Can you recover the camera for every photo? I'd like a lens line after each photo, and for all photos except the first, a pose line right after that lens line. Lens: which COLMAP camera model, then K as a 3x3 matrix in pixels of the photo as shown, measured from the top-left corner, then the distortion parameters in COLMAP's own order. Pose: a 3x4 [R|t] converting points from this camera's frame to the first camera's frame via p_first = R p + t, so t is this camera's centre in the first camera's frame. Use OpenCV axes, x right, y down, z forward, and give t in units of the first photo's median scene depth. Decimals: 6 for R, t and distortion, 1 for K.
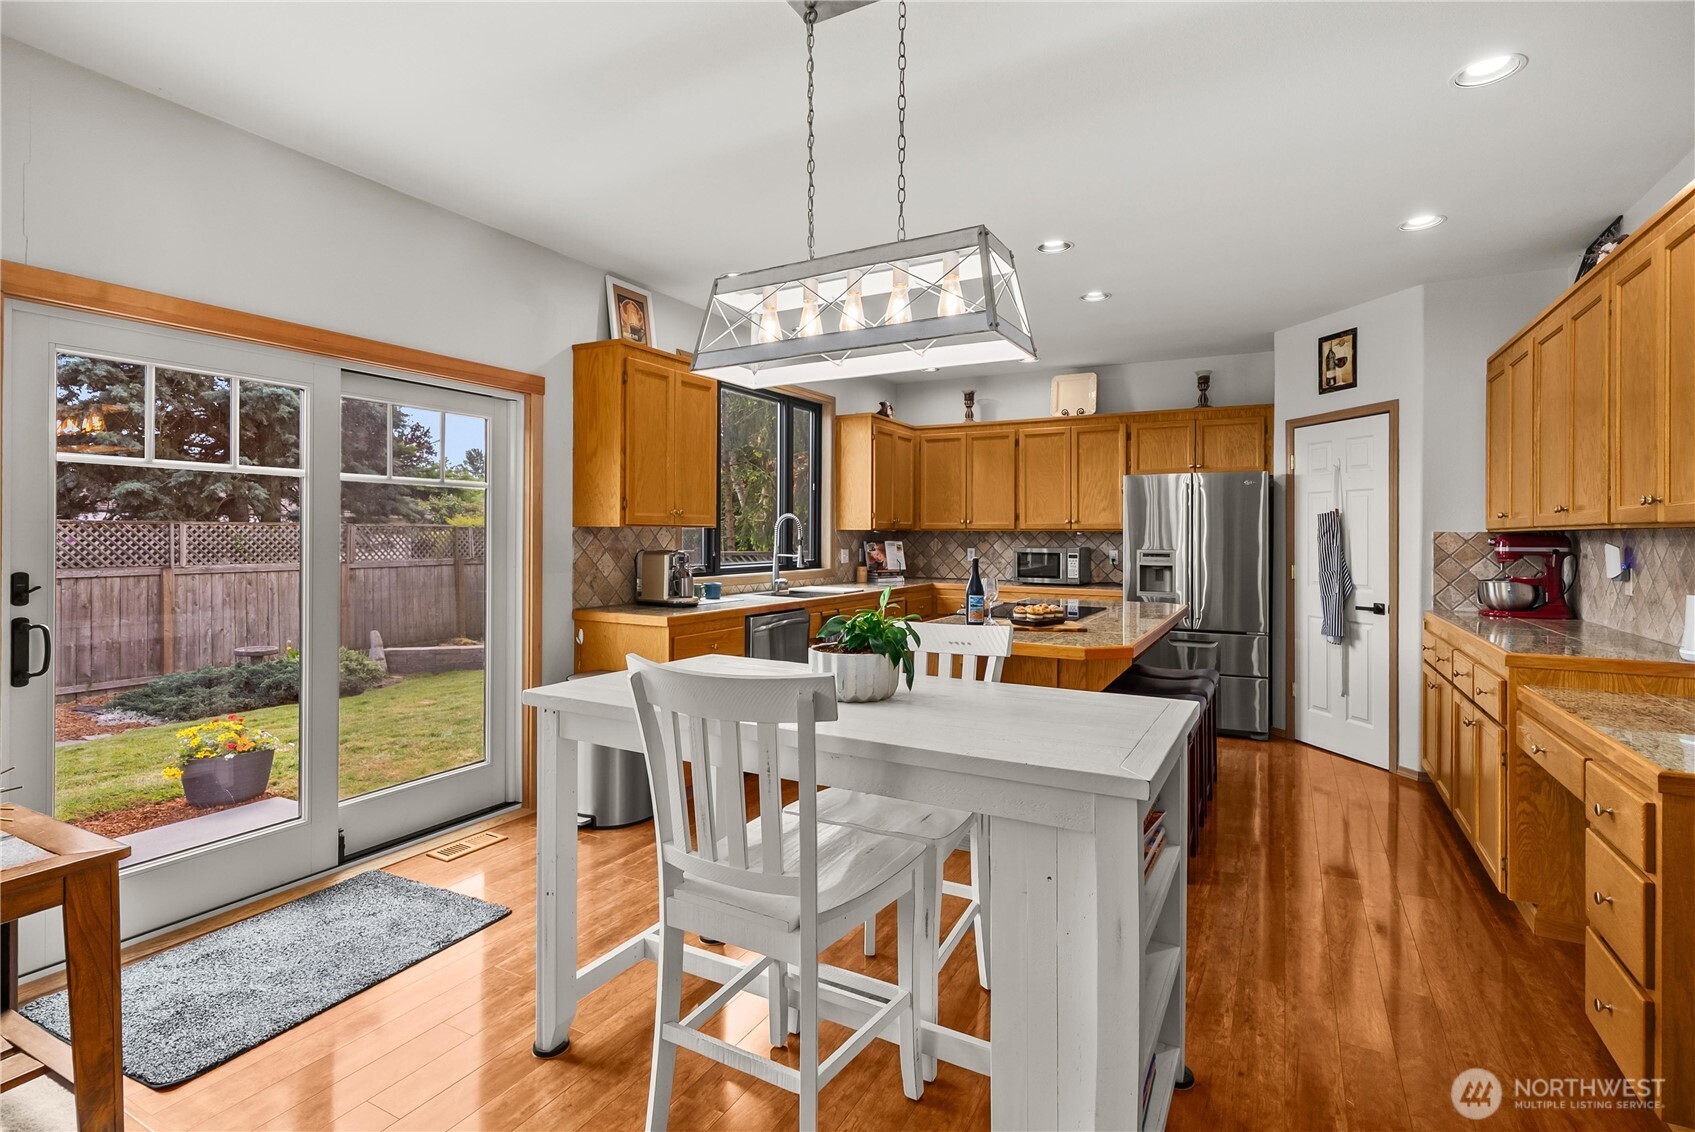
lens RADIAL K [[805.2, 0, 851.0], [0, 805.2, 532.6], [0, 0, 1]] dist [-0.000858, 0.000705]
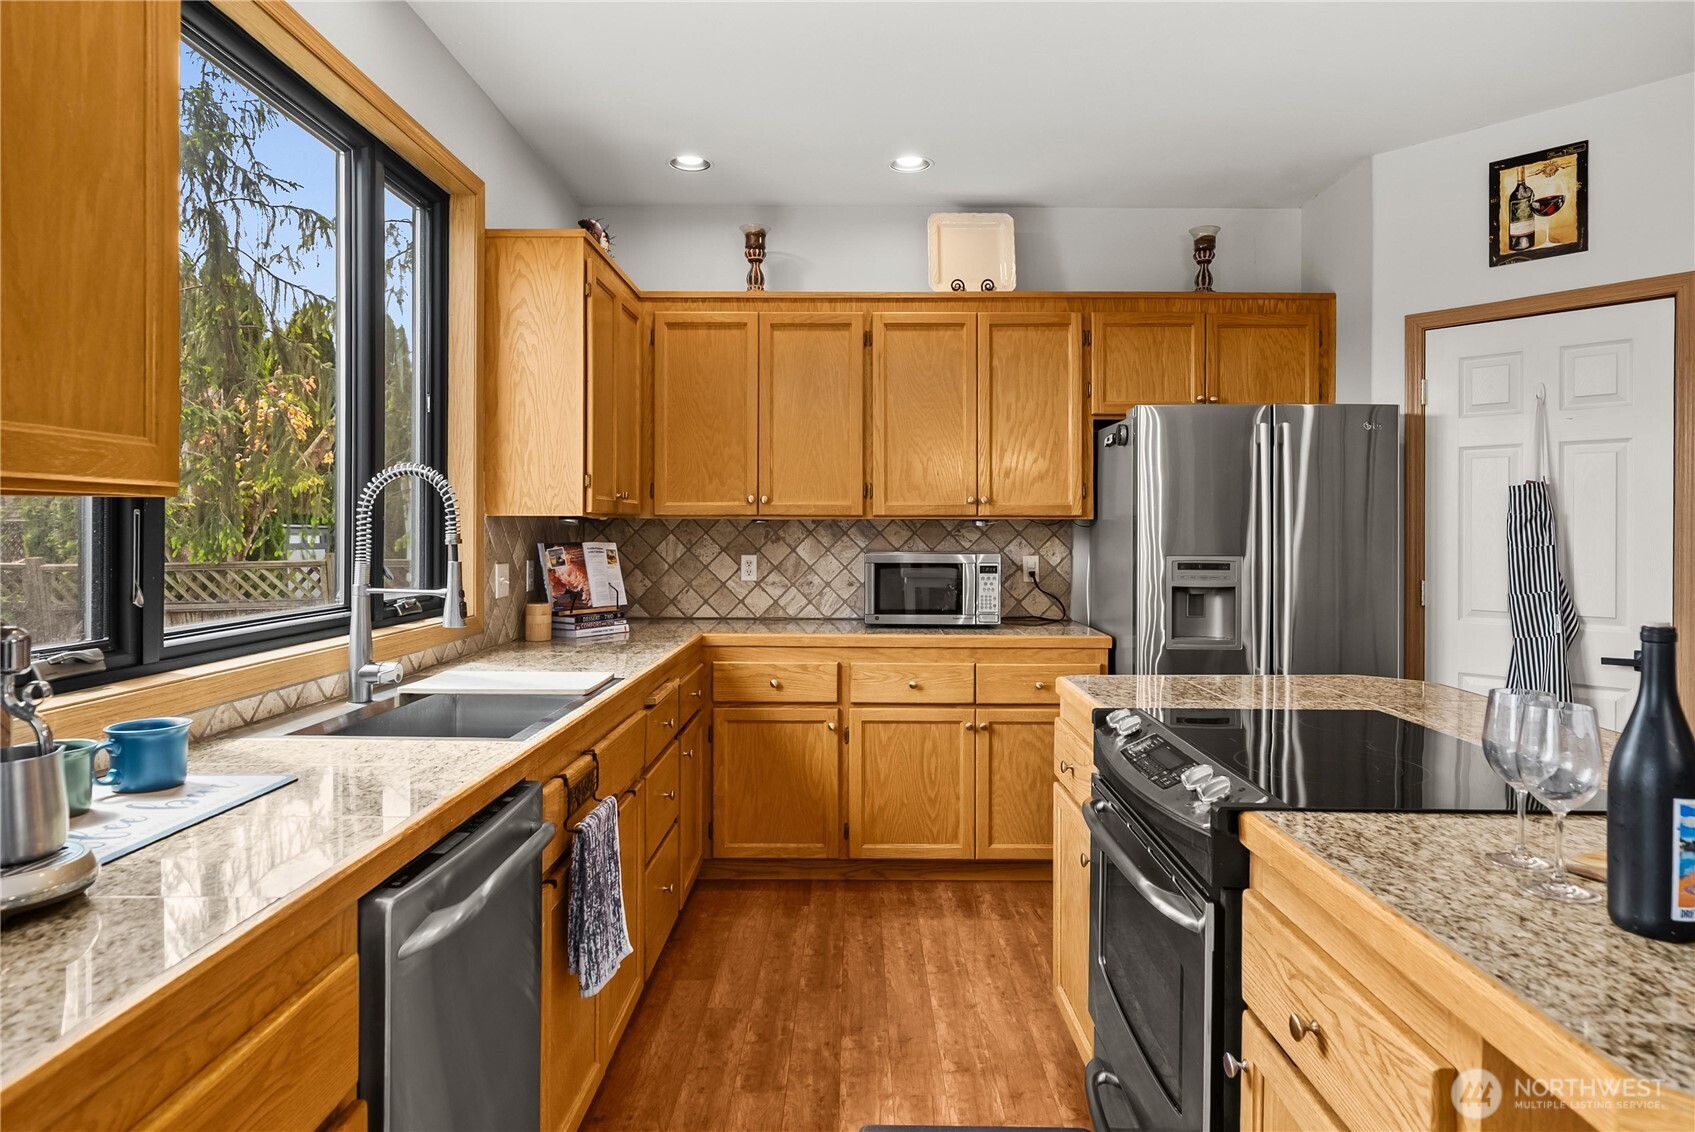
lens RADIAL K [[1024.3, 0, 857.1], [0, 1024.3, 535.3], [0, 0, 1]] dist [0.000116, 0.000888]
pose [[0.881022, -0.006484, 0.473031, -0.120877], [0.002167, 0.999951, 0.009670, 0.002171], [-0.473070, -0.007495, 0.880993, 0.582131]]
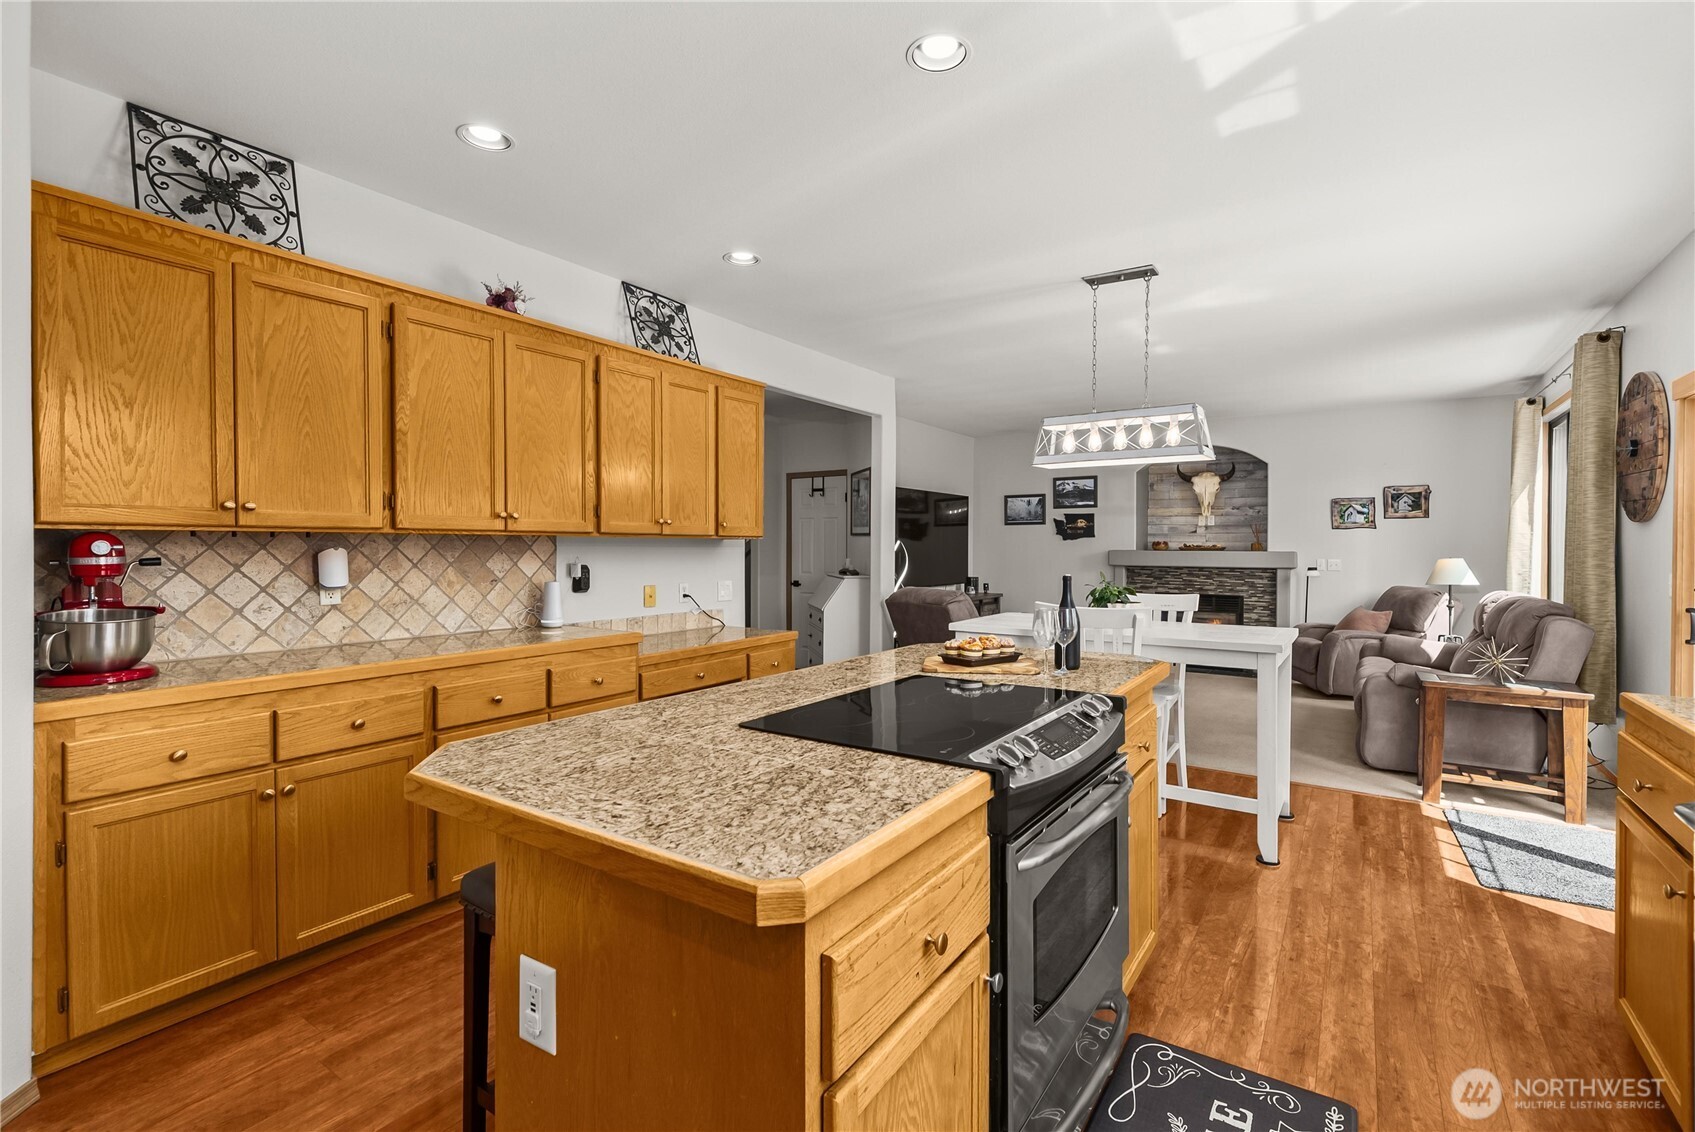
lens RADIAL K [[770.0, 0, 847.2], [0, 770.0, 553.7], [0, 0, 1]] dist [0.001691, -0.000131]
pose [[-0.995728, -0.009040, 0.091887, 0.197125], [-0.008392, 0.999937, 0.007432, 0.005983], [-0.091948, 0.006629, -0.995742, 1.170423]]
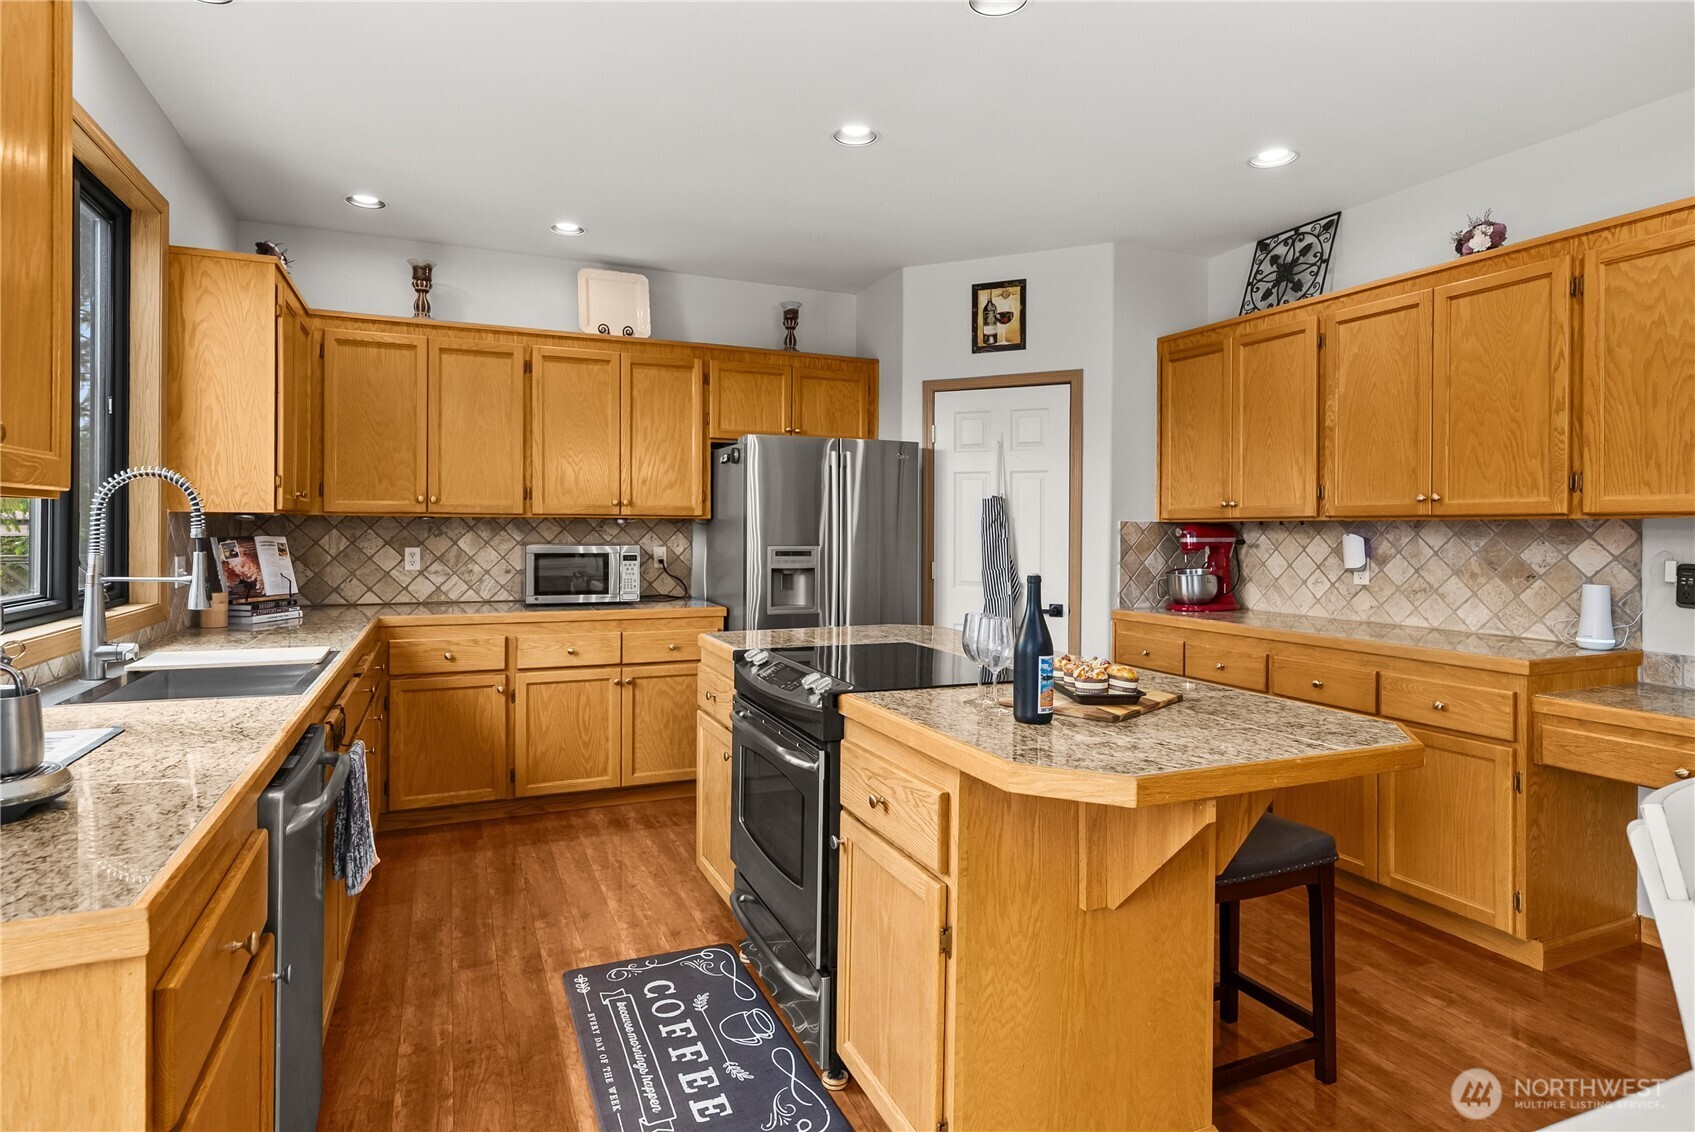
lens RADIAL K [[909.4, 0, 851.0], [0, 909.4, 534.0], [0, 0, 1]] dist [0.000677, 0.000015]
pose [[0.614557, -0.007786, 0.788834, -0.222309], [-0.004047, 0.999907, 0.013022, 0.000914], [-0.788862, -0.011195, 0.614468, 0.518093]]
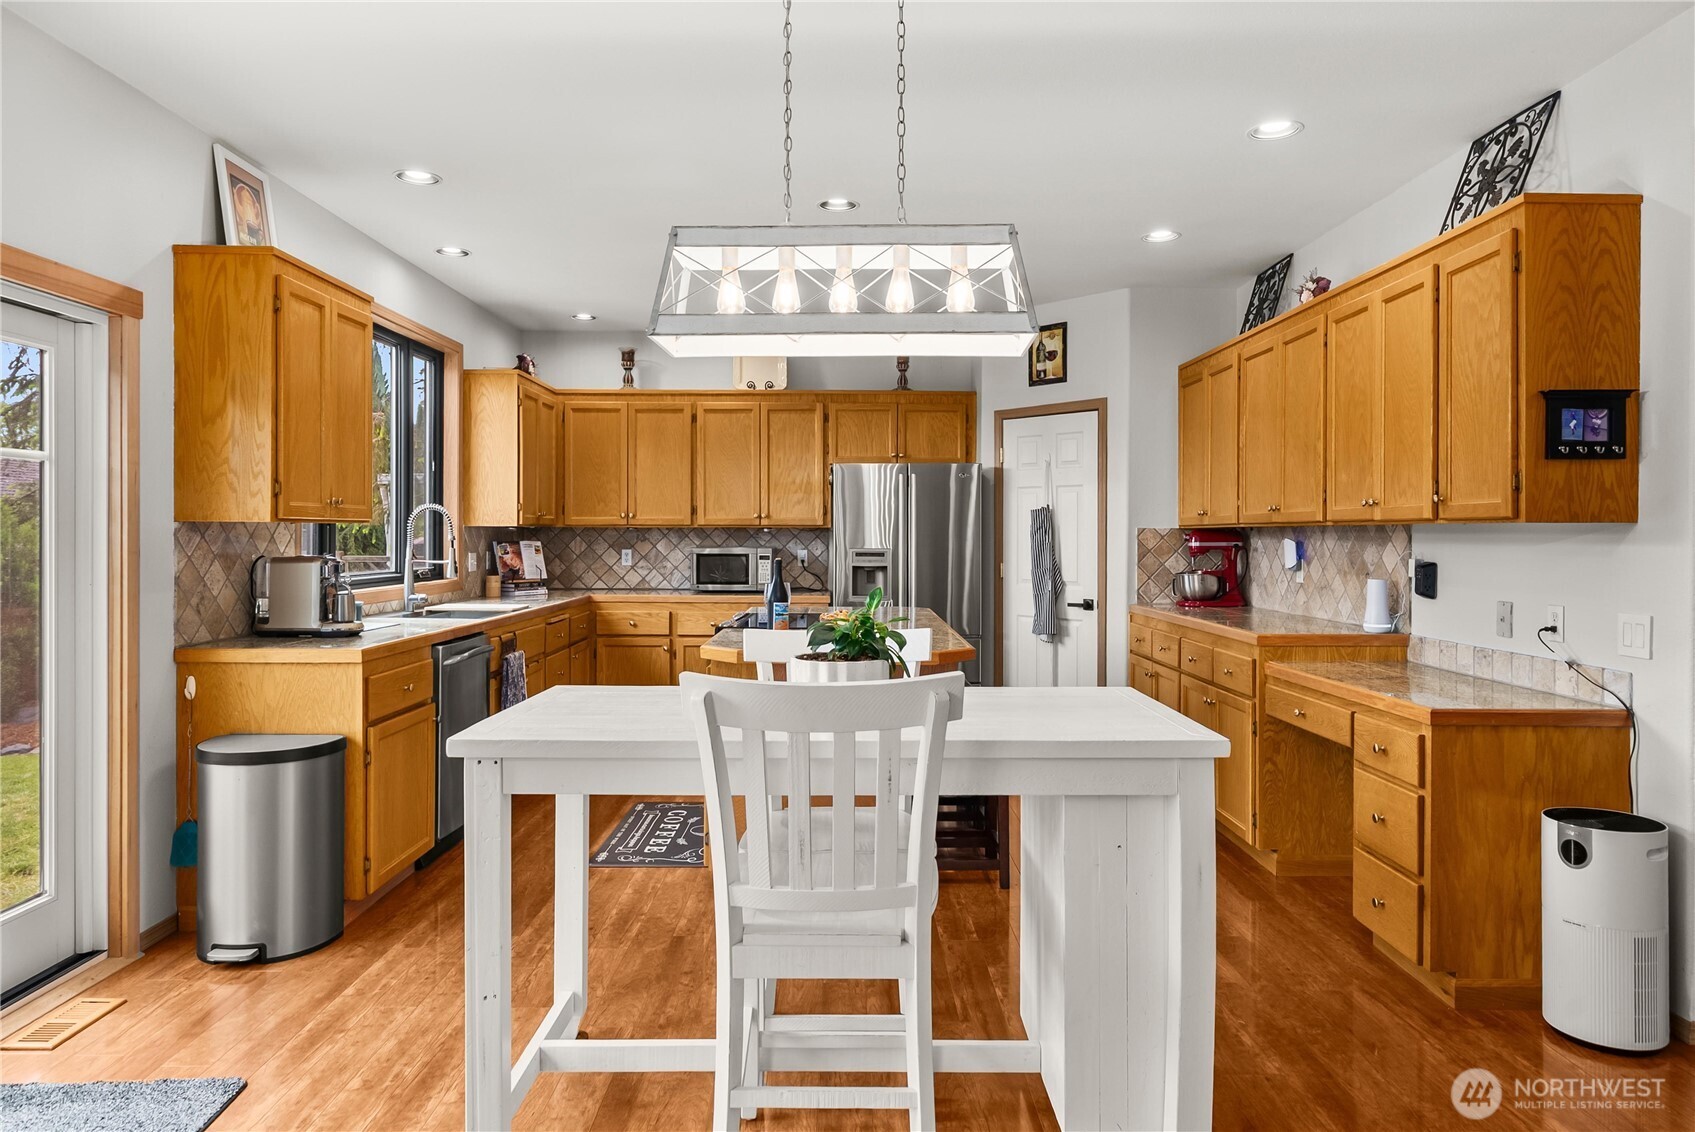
lens RADIAL K [[1070.2, 0, 853.9], [0, 1070.2, 540.9], [0, 0, 1]] dist [0.000069, 0.000523]
pose [[0.875056, -0.006780, 0.483975, -0.223699], [0.001444, 0.999934, 0.011399, -0.000565], [-0.484020, -0.009276, 0.875008, -0.026300]]
